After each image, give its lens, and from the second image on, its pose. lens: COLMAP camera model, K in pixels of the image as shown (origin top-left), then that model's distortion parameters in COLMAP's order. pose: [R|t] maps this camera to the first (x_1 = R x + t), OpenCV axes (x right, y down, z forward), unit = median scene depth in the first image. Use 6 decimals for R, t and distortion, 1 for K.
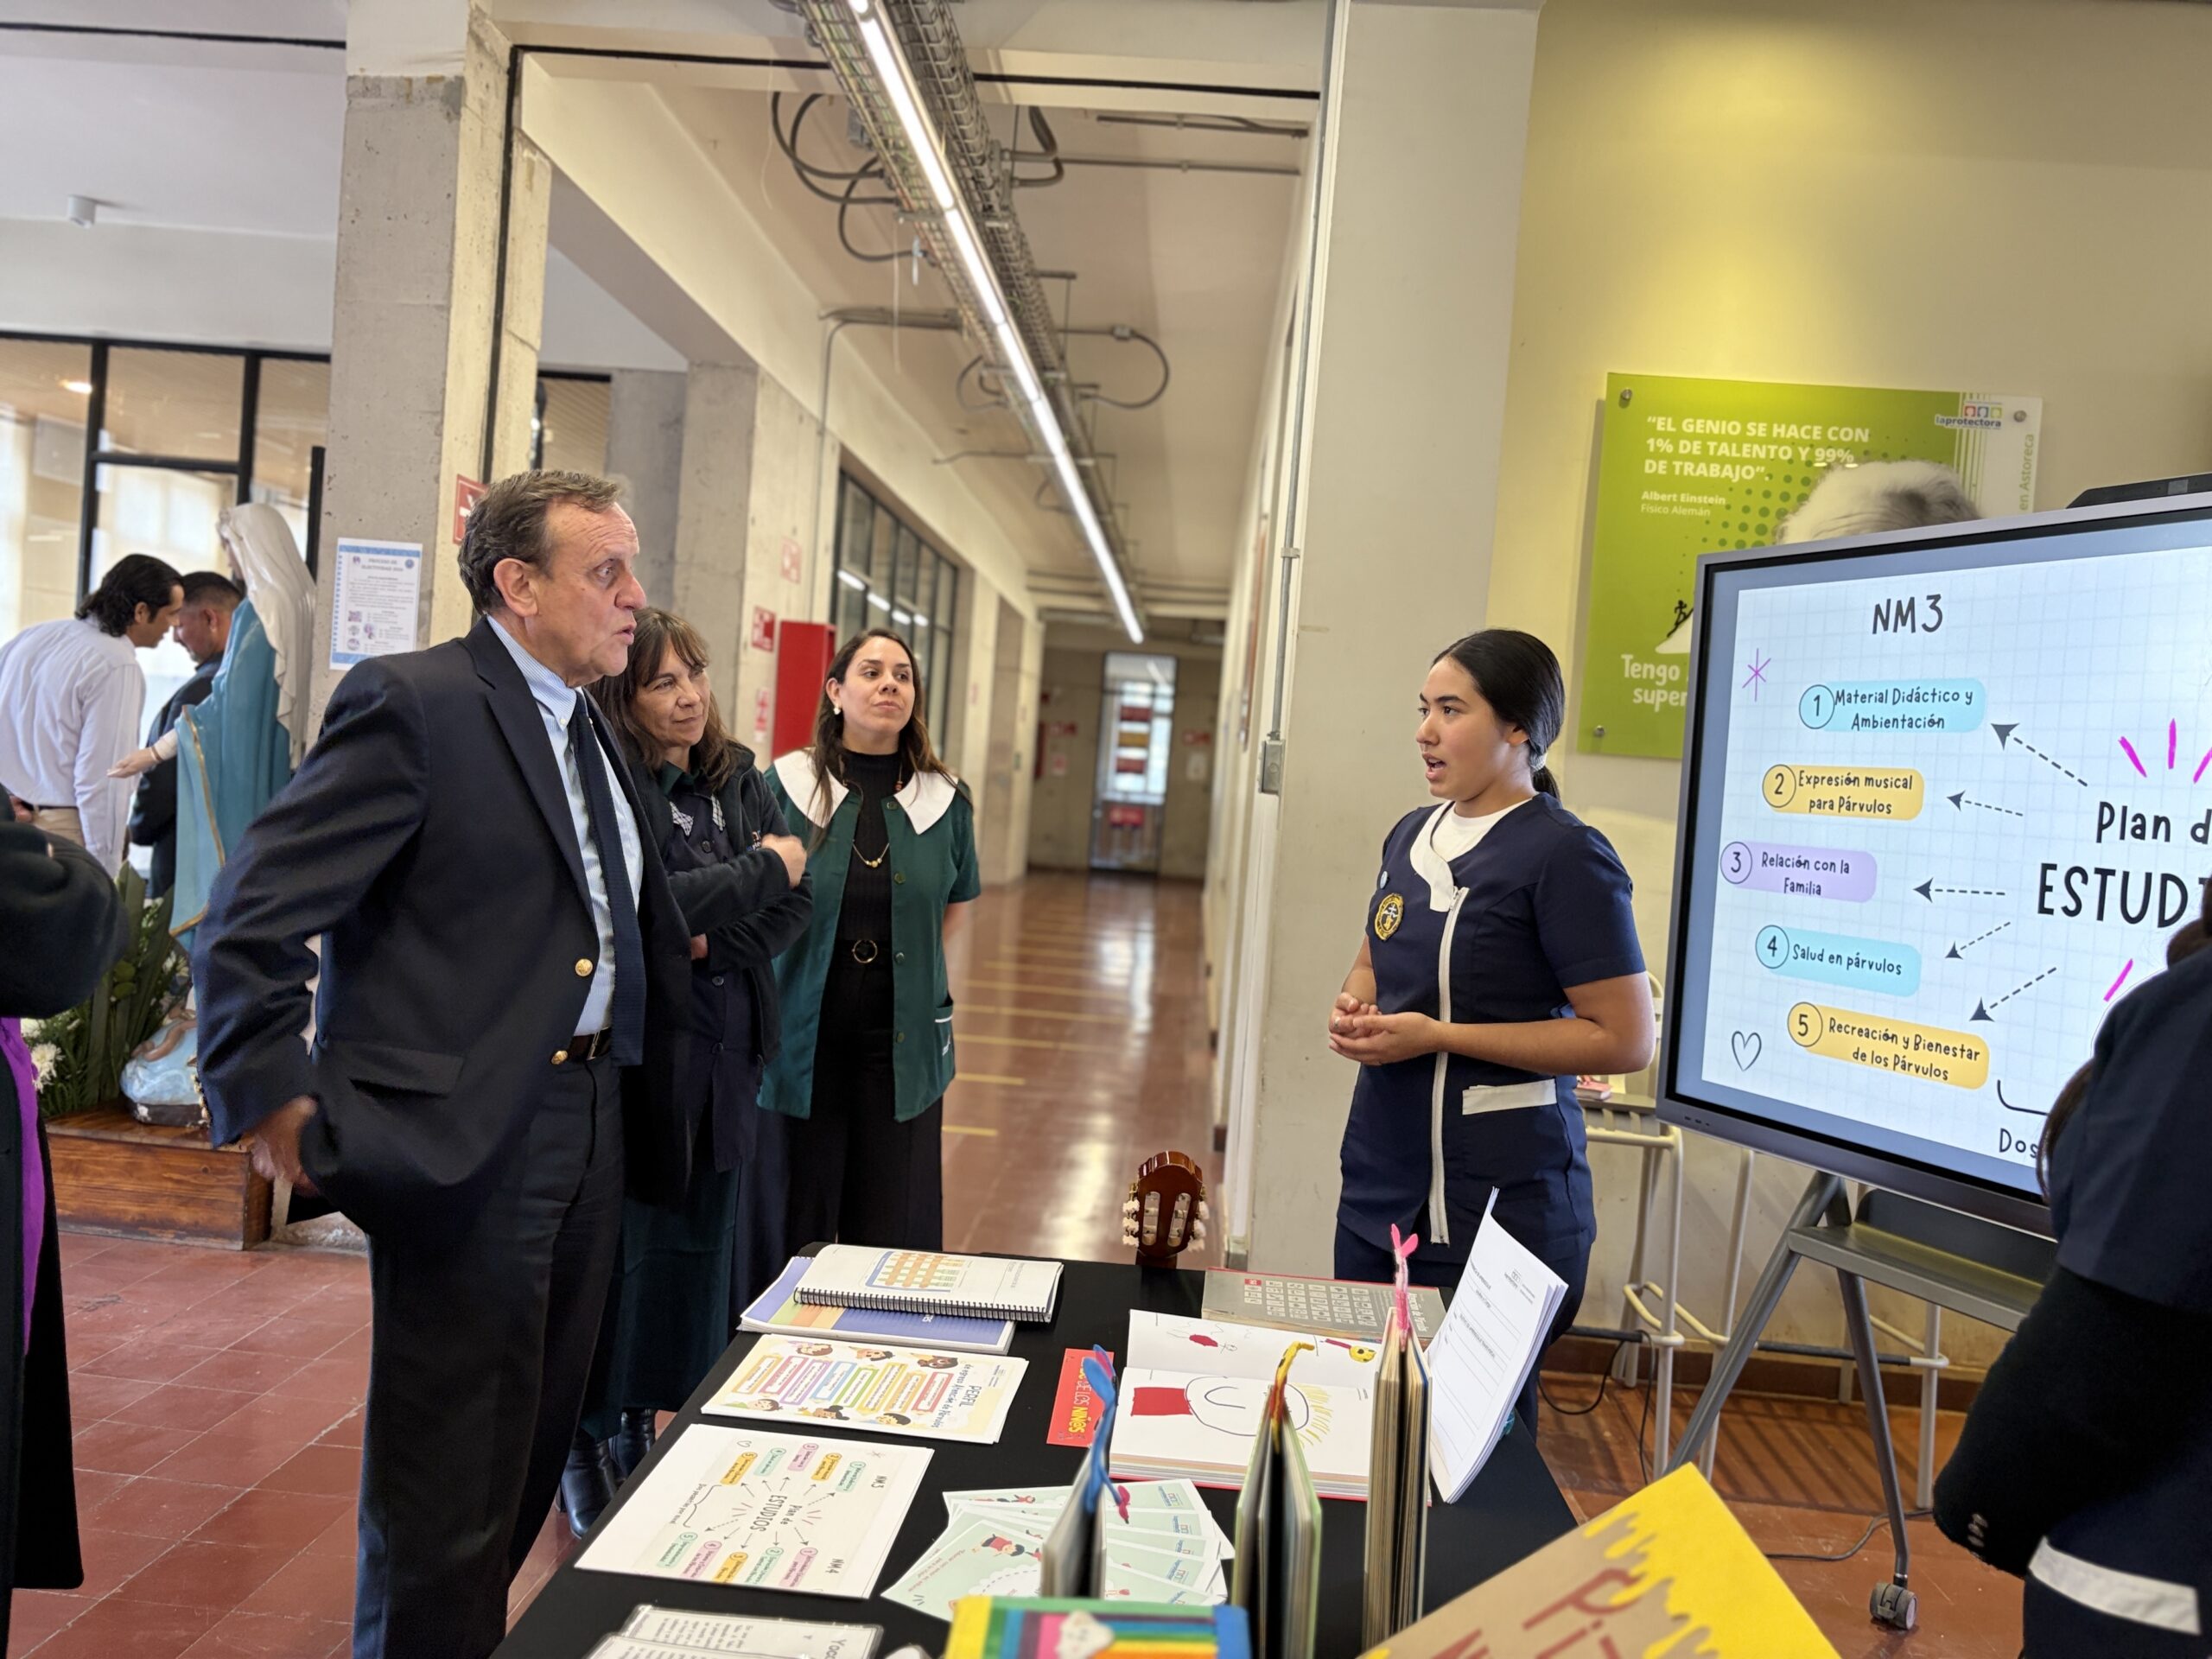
lens RADIAL K [[1683.9, 0, 1104.6], [0, 1683.9, 810.9], [0, 0, 1]] dist [0.028882, -0.024628]
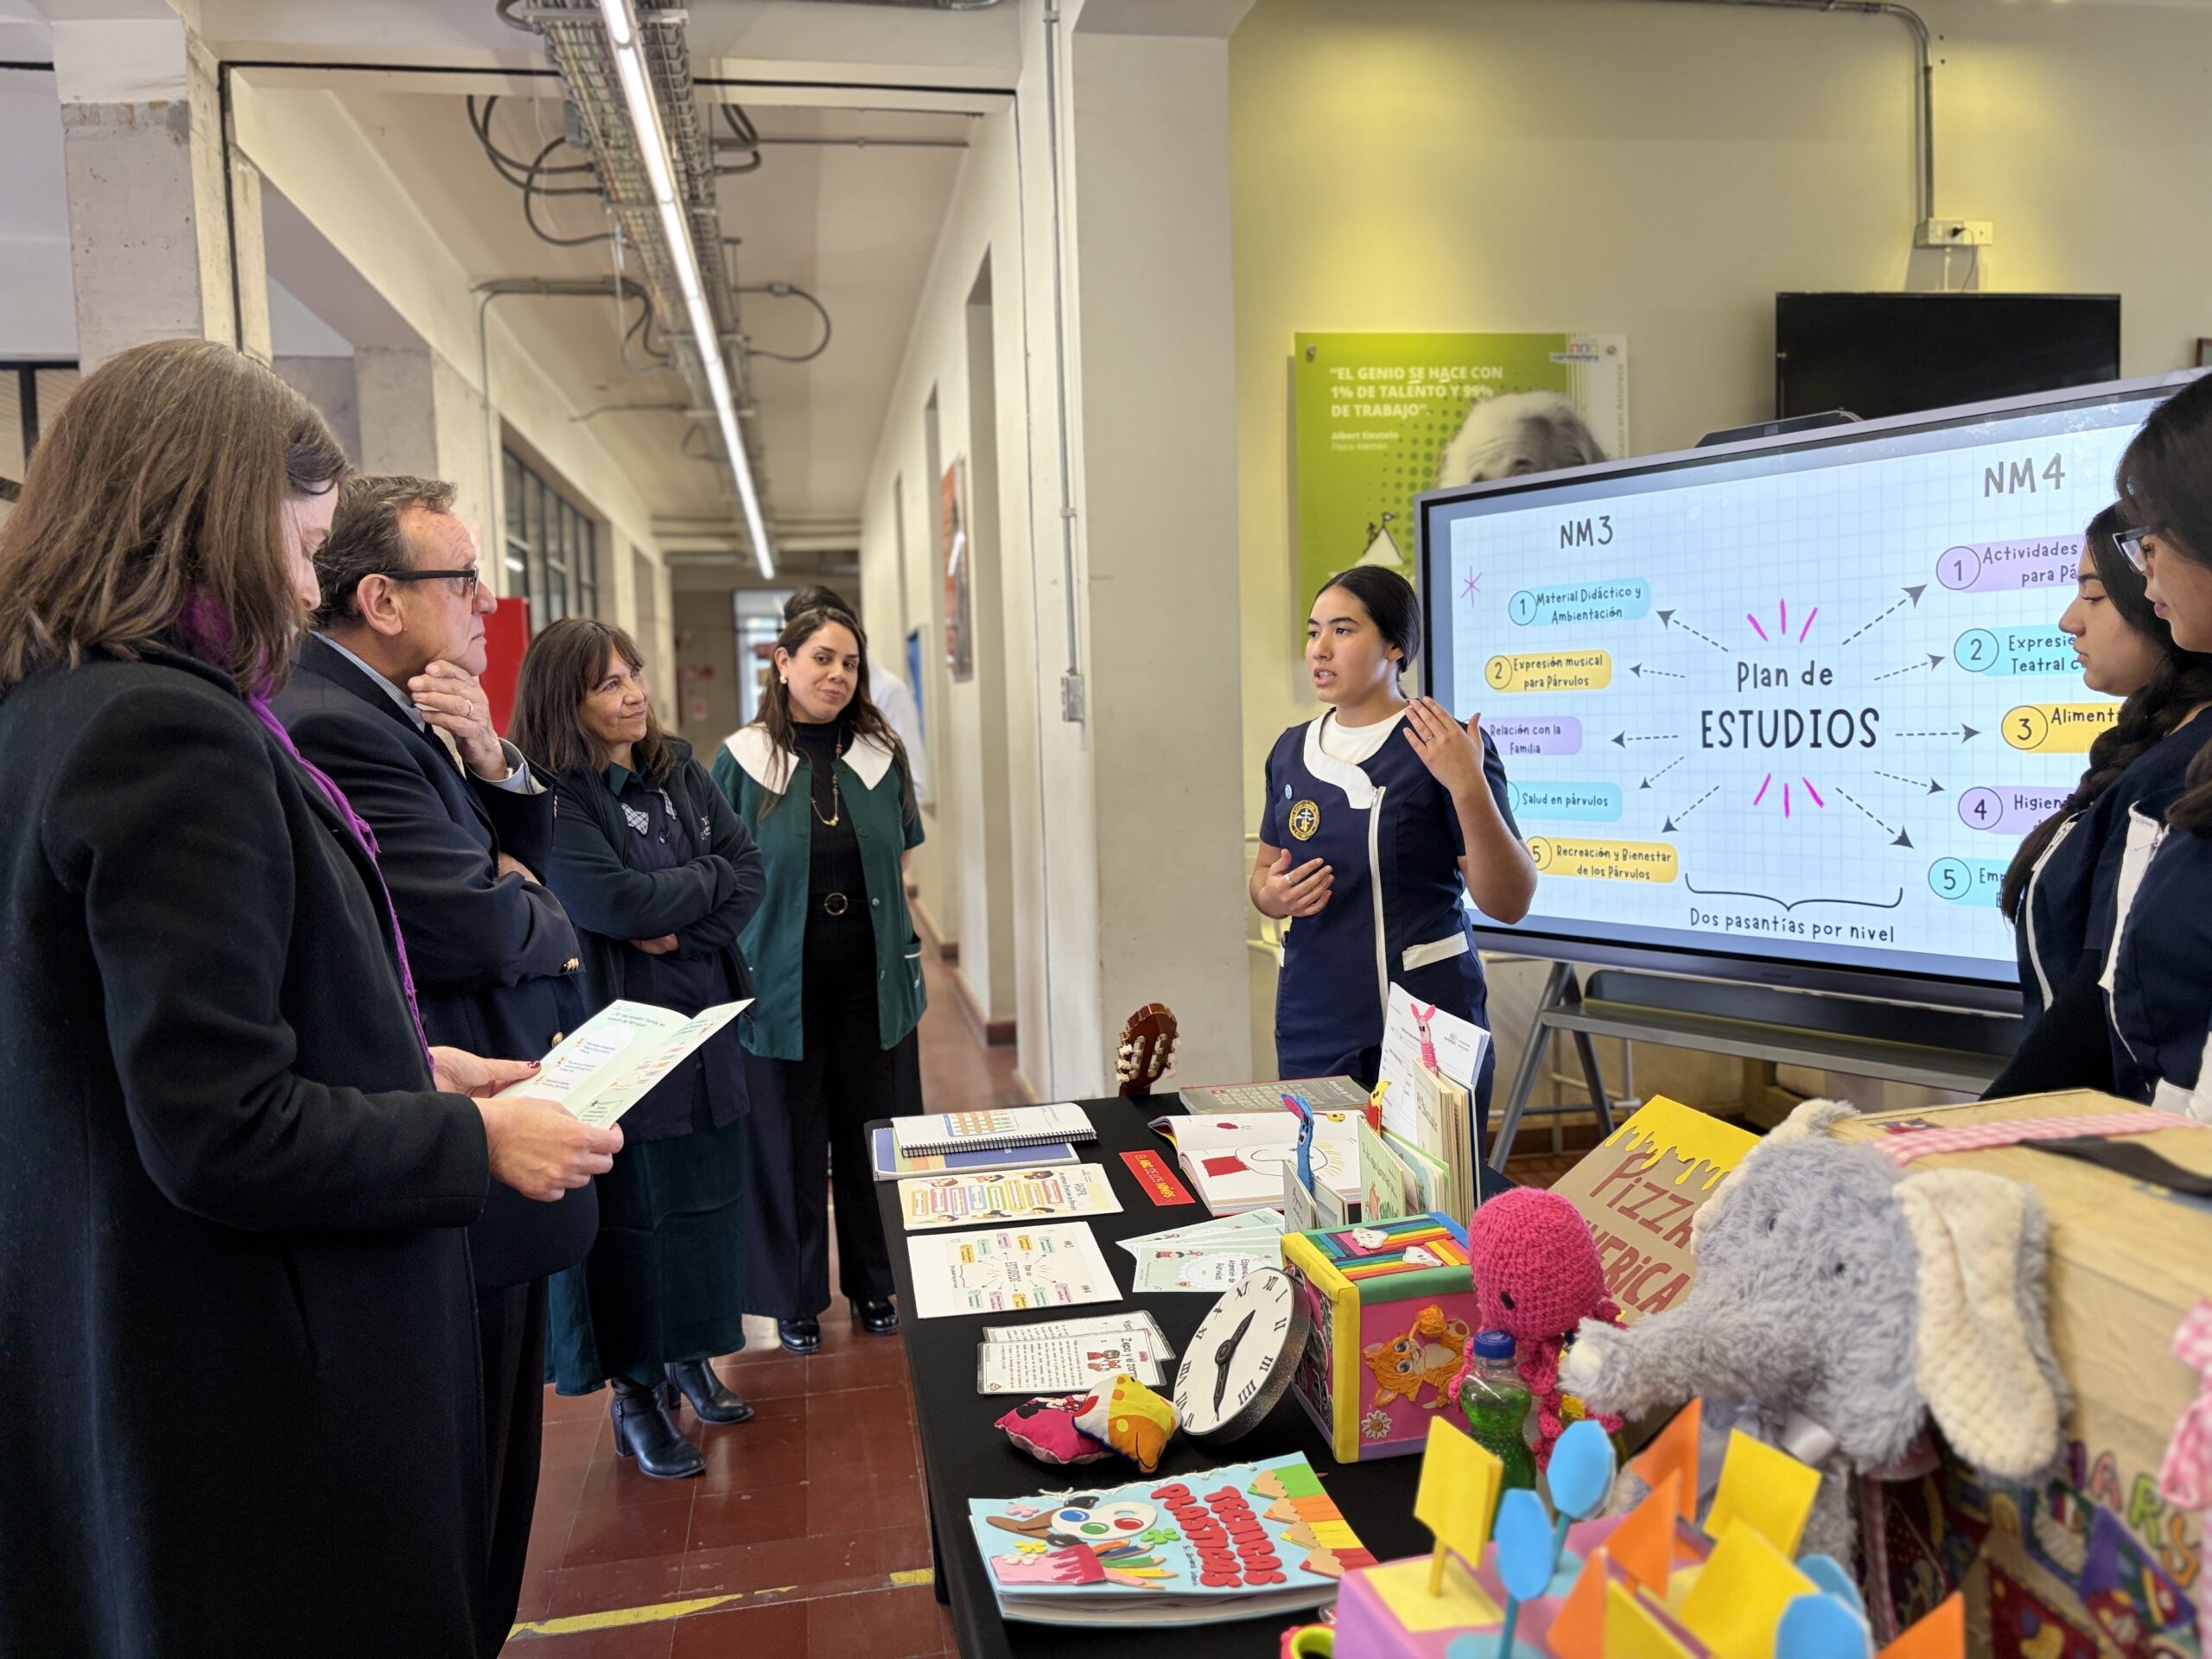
lens RADIAL K [[1683.9, 0, 1102.0], [0, 1683.9, 809.0], [0, 0, 1]] dist [0.028882, -0.024628]
pose [[0.967959, -0.121607, 0.219699, -0.187640], [0.110990, 0.992003, 0.060086, -0.022015], [-0.225249, -0.033777, 0.973715, -0.183111]]
